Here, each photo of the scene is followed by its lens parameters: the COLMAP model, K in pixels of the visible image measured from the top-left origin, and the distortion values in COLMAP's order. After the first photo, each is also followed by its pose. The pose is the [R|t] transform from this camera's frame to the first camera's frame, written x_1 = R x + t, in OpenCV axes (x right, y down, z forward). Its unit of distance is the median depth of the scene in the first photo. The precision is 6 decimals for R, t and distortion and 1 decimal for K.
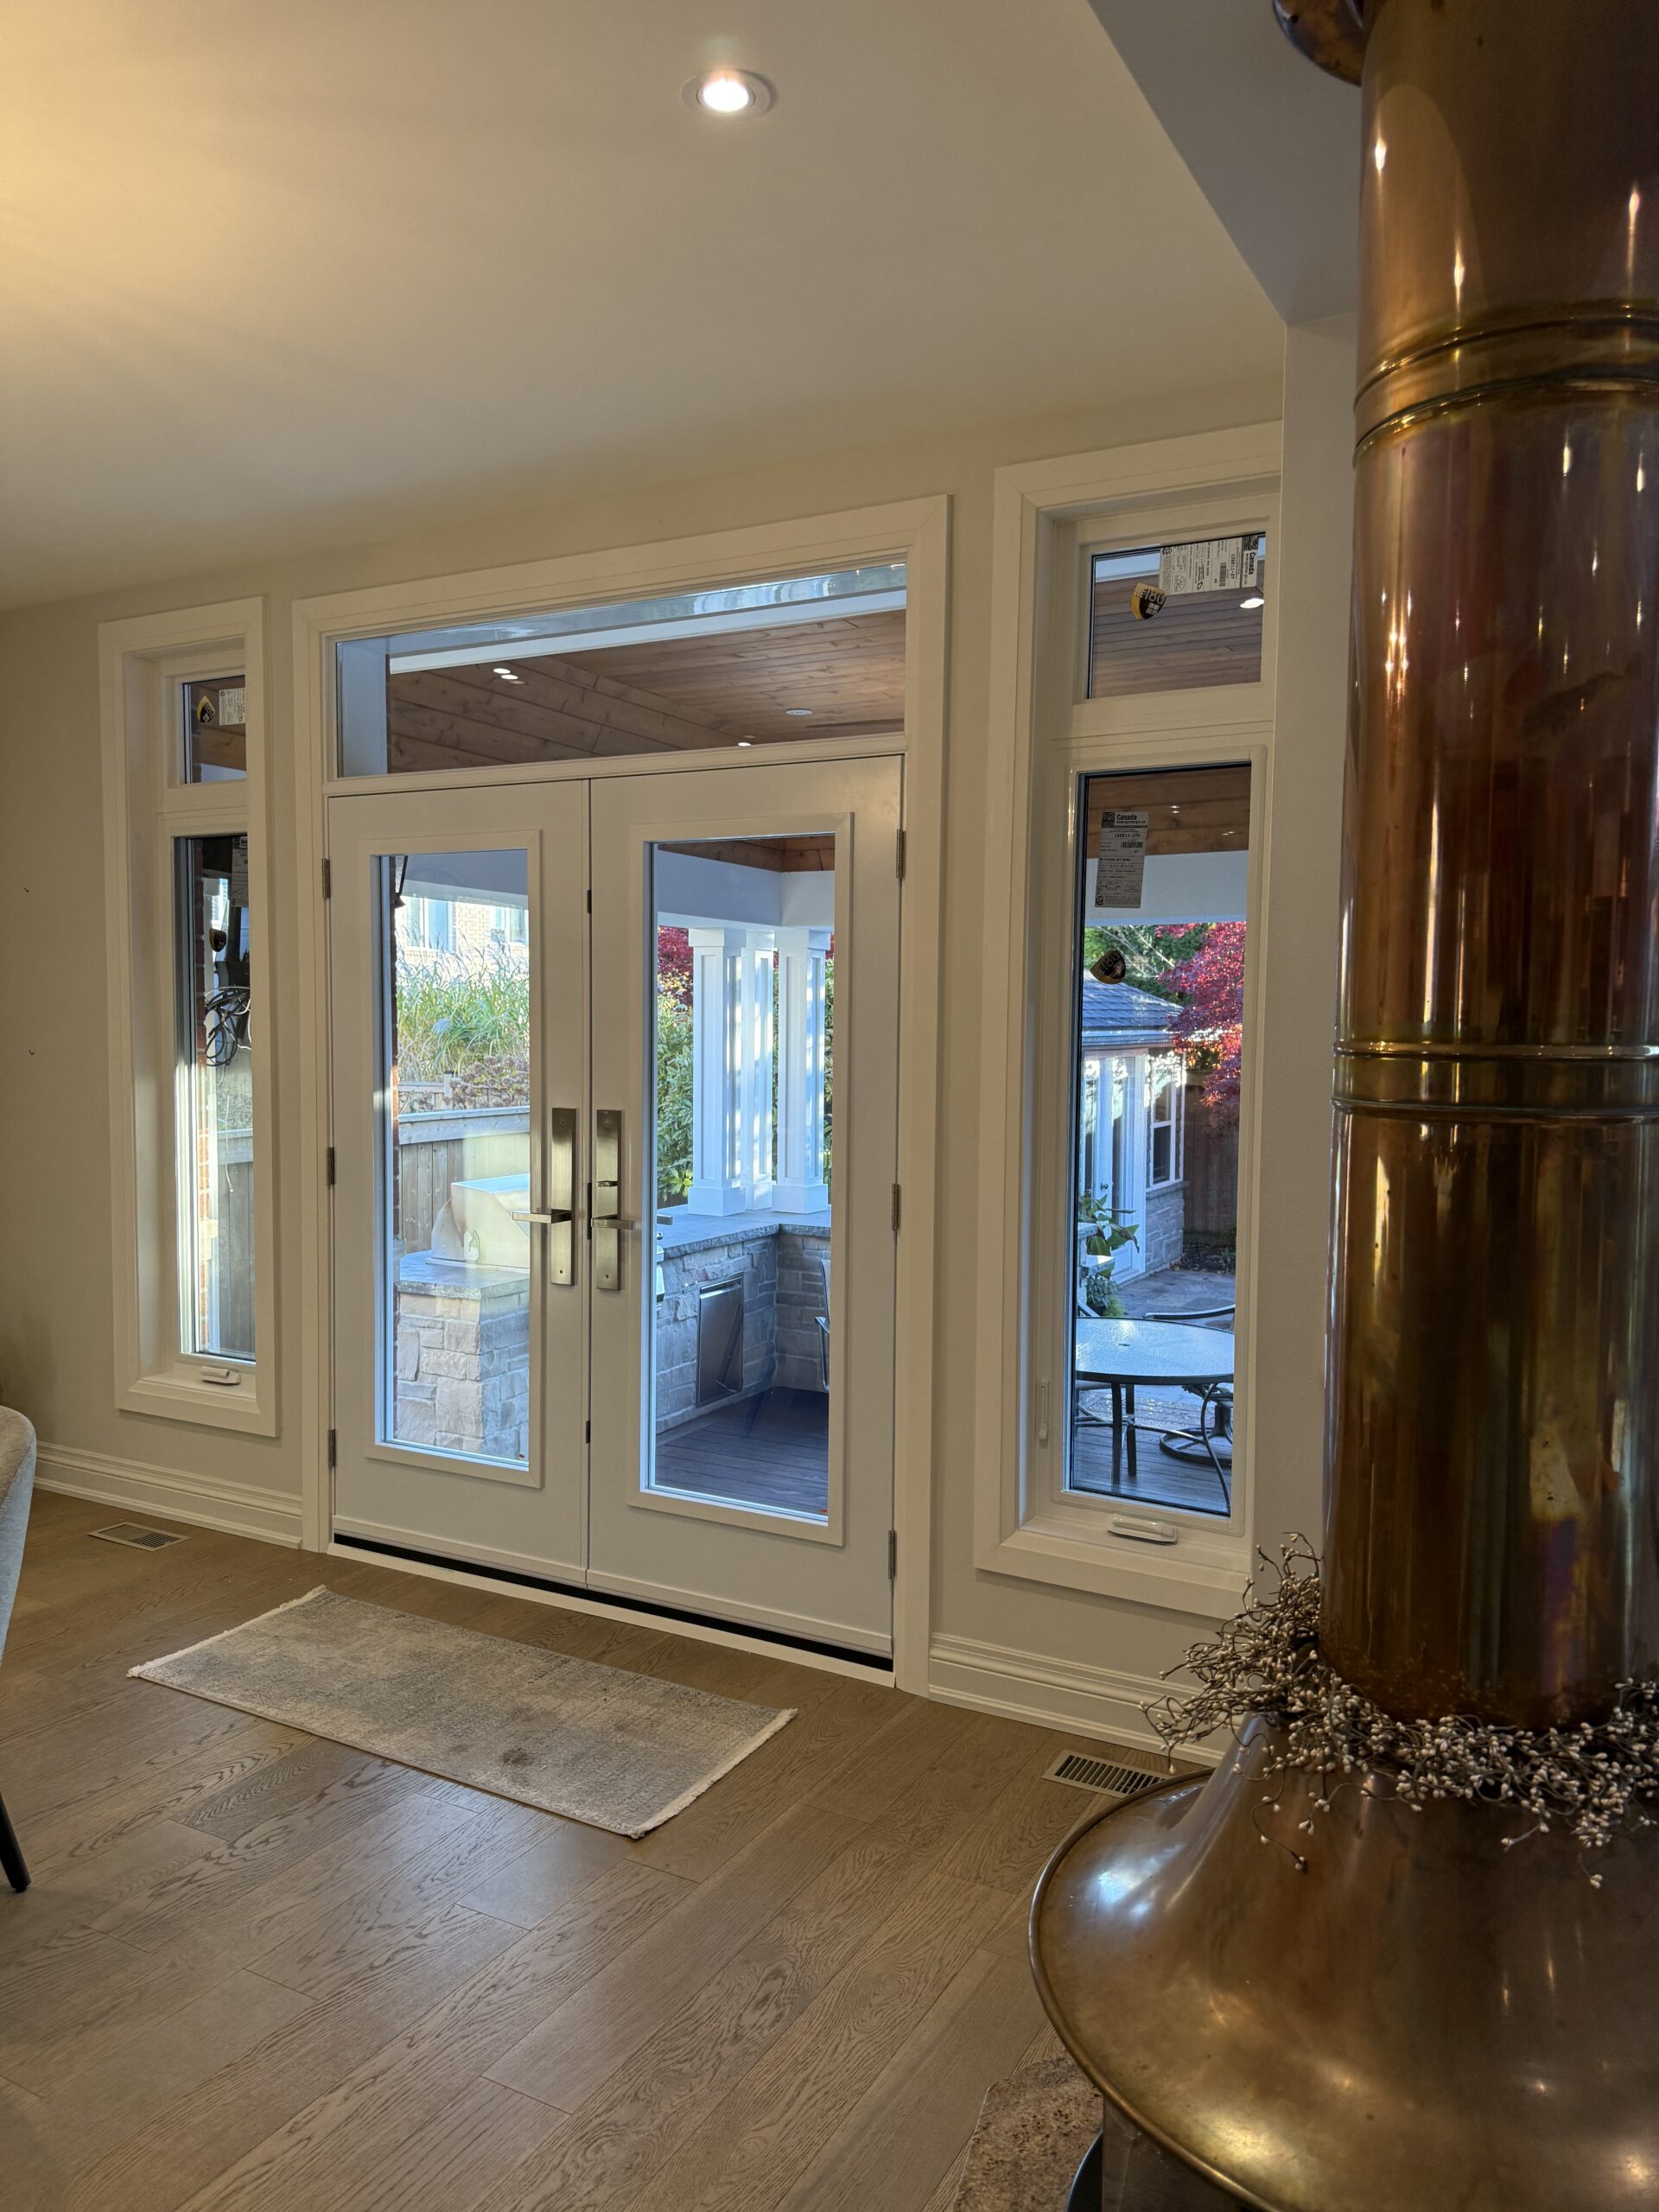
lens RADIAL K [[1577.8, 0, 829.5], [0, 1577.8, 1106.0], [0, 0, 1]] dist [0.002985, -0.000223]
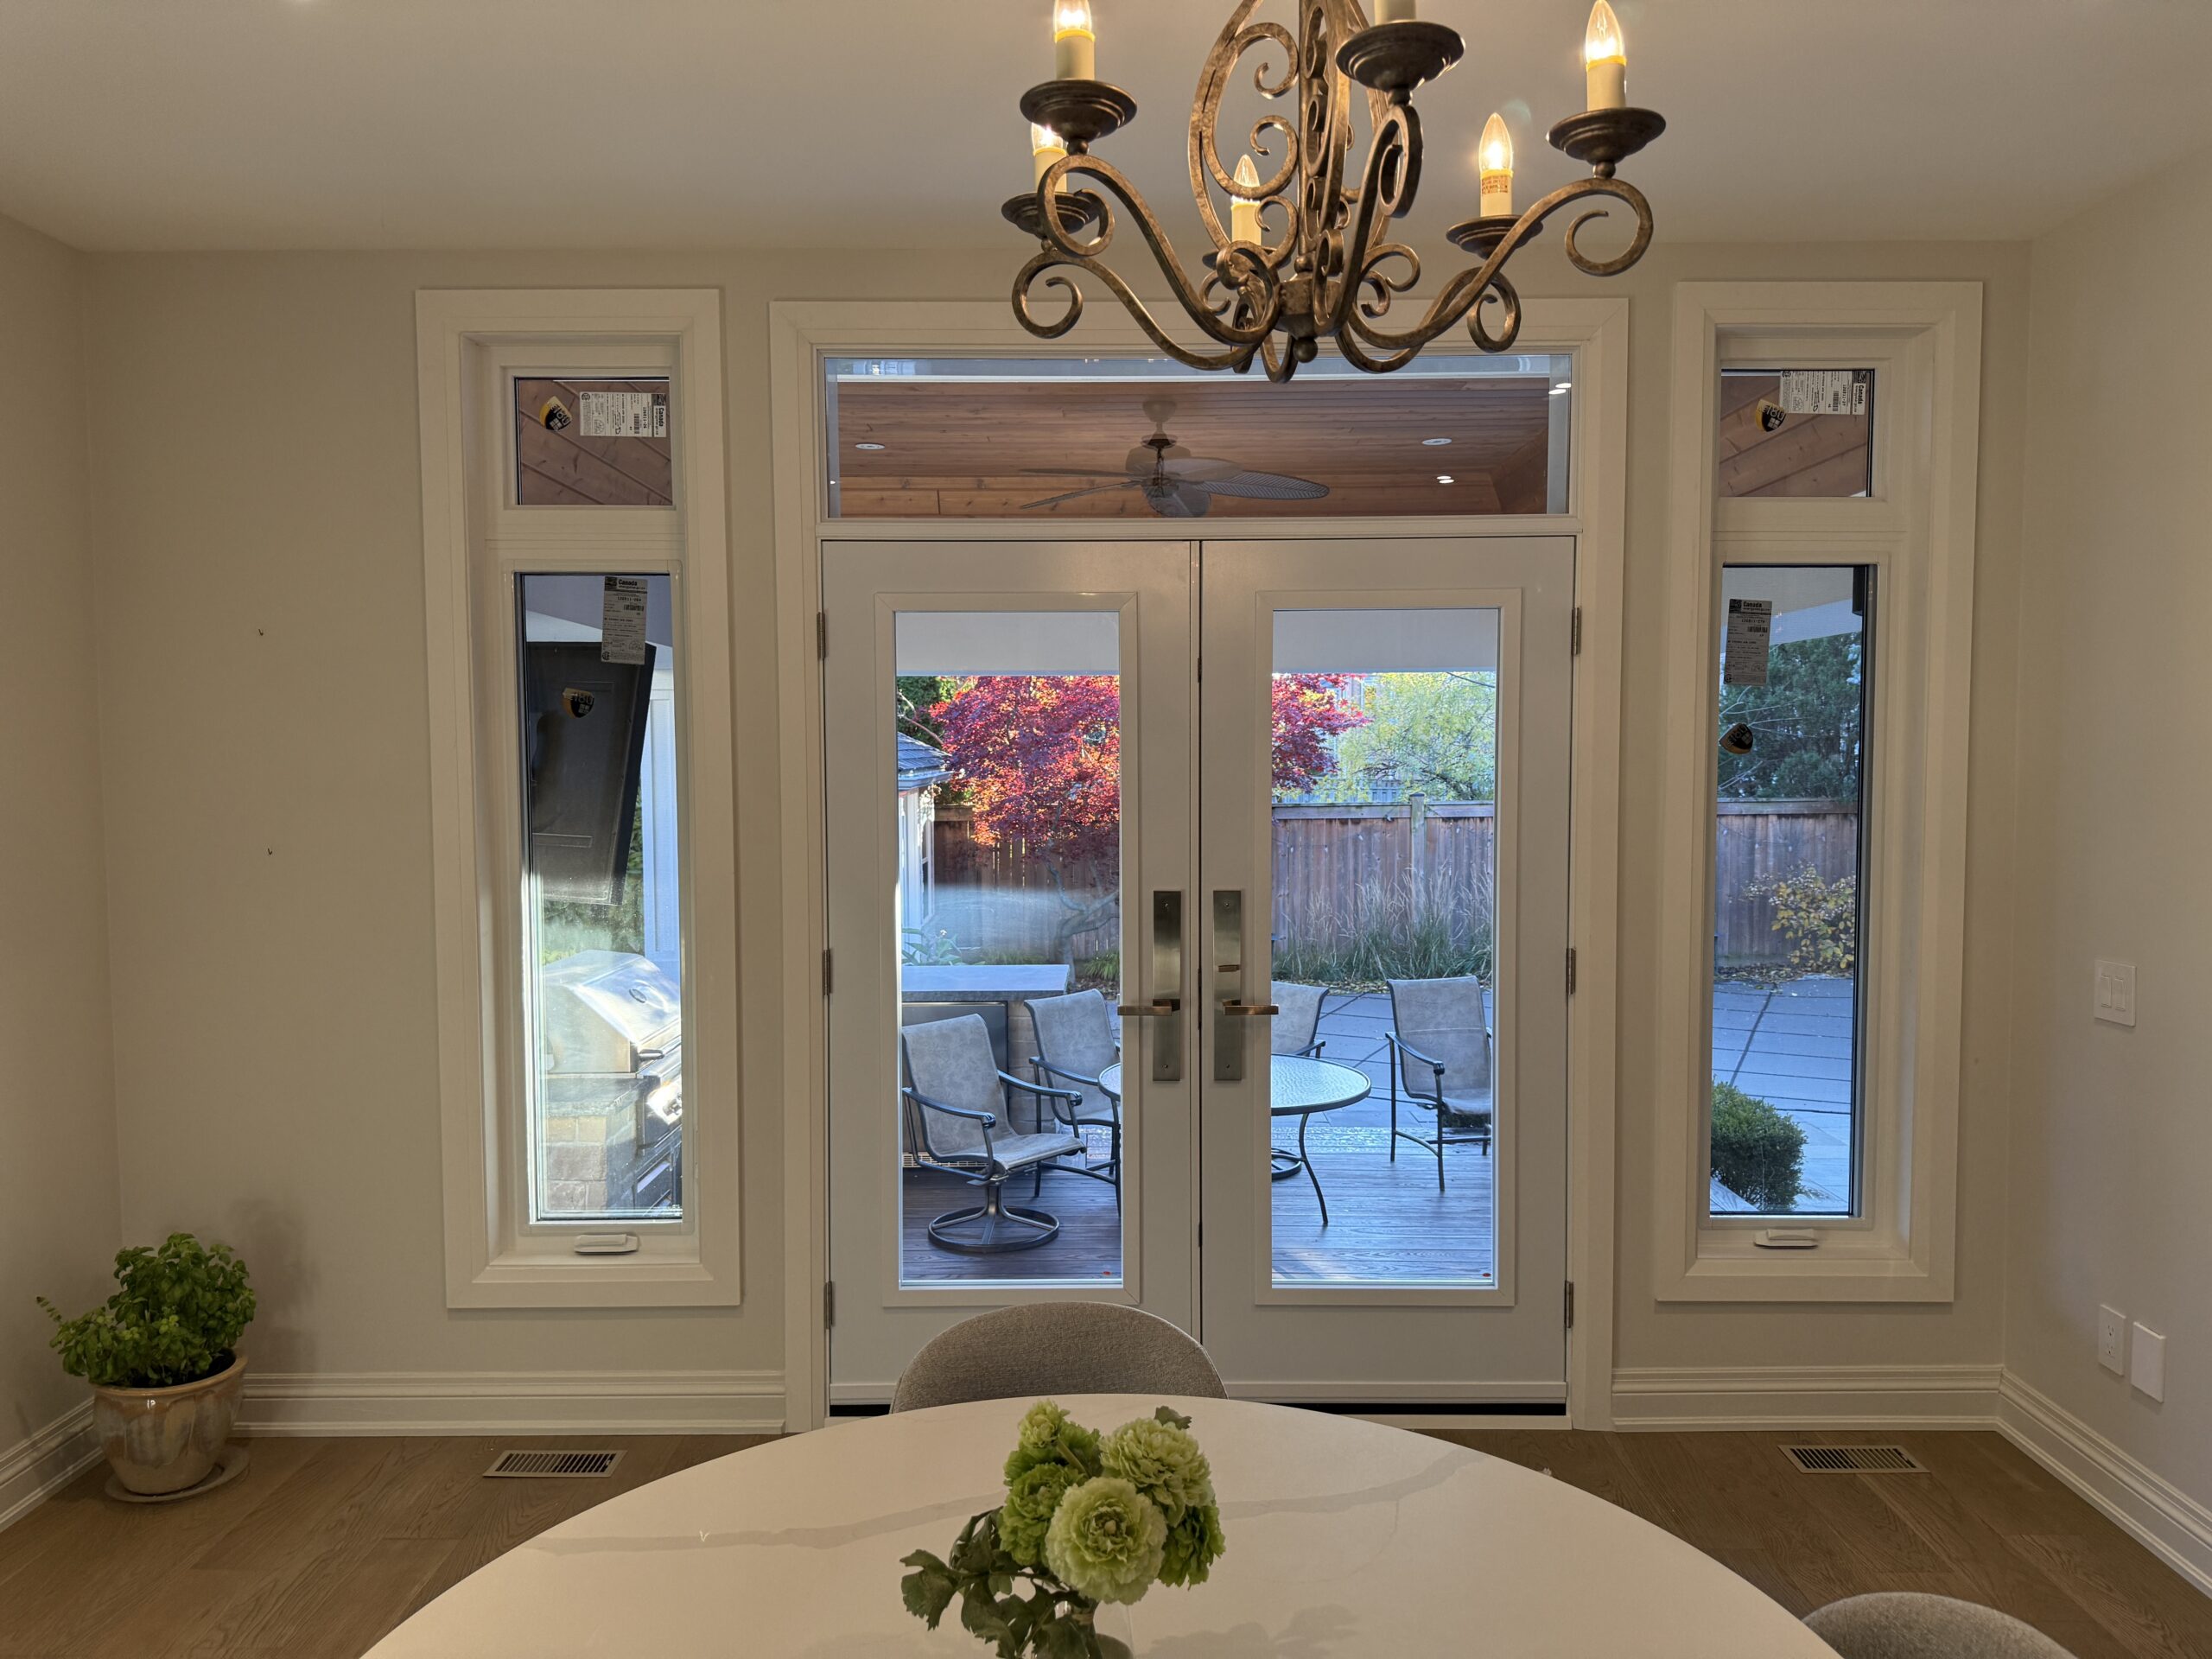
lens RADIAL K [[1437.7, 0, 1107.2], [0, 1437.7, 806.5], [0, 0, 1]] dist [-0.002838, -0.001634]
pose [[0.878721, -0.031467, 0.476297, -0.605769], [0.040179, 0.999160, -0.008116, -0.042417], [-0.475641, 0.026269, 0.879247, 0.275310]]
